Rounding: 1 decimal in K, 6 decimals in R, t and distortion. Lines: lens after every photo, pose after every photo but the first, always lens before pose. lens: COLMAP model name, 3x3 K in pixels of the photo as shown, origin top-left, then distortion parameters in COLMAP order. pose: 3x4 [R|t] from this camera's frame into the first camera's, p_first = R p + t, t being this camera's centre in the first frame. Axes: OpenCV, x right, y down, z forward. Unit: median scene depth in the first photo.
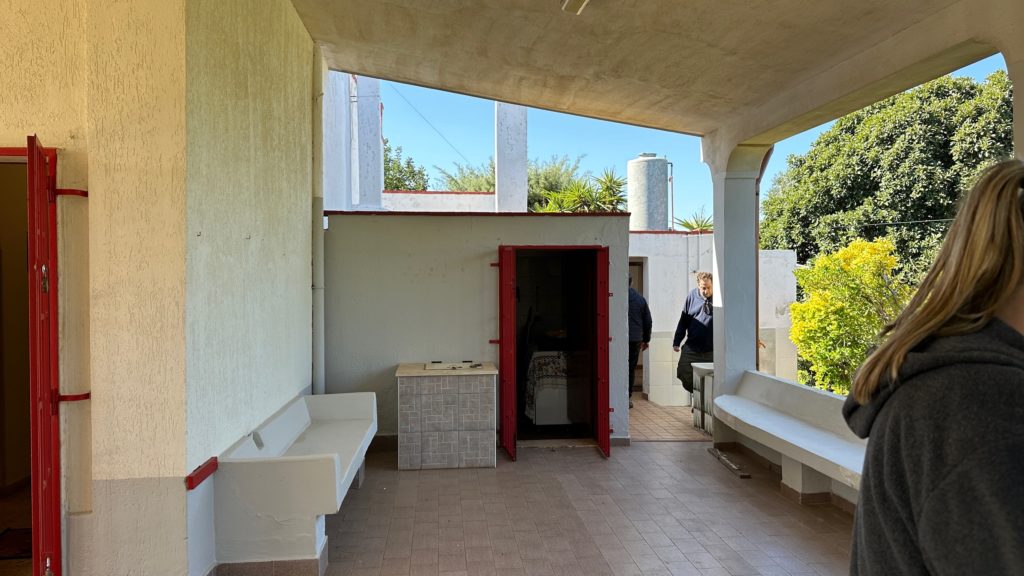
lens RADIAL K [[716.4, 0, 512.0], [0, 716.4, 288.0], [0, 0, 1]] dist [0.096173, -0.114837]
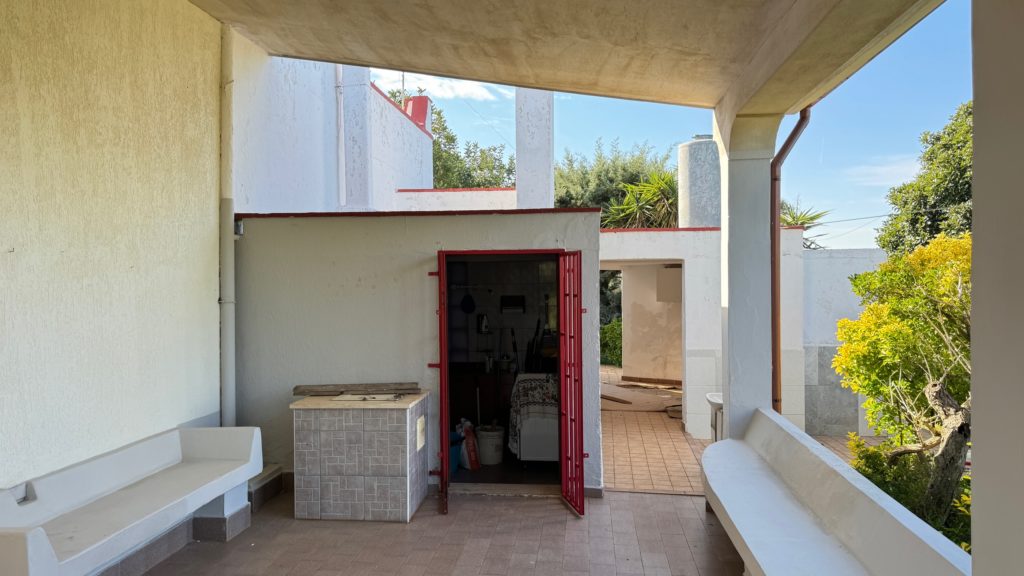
lens RADIAL K [[722.6, 0, 512.0], [0, 722.6, 288.0], [0, 0, 1]] dist [0.045731, -0.002547]
pose [[0.977966, -0.002273, -0.208752, 0.246246], [0.002936, 0.999992, 0.002863, -0.018115], [0.208743, -0.003413, 0.977964, 0.200563]]
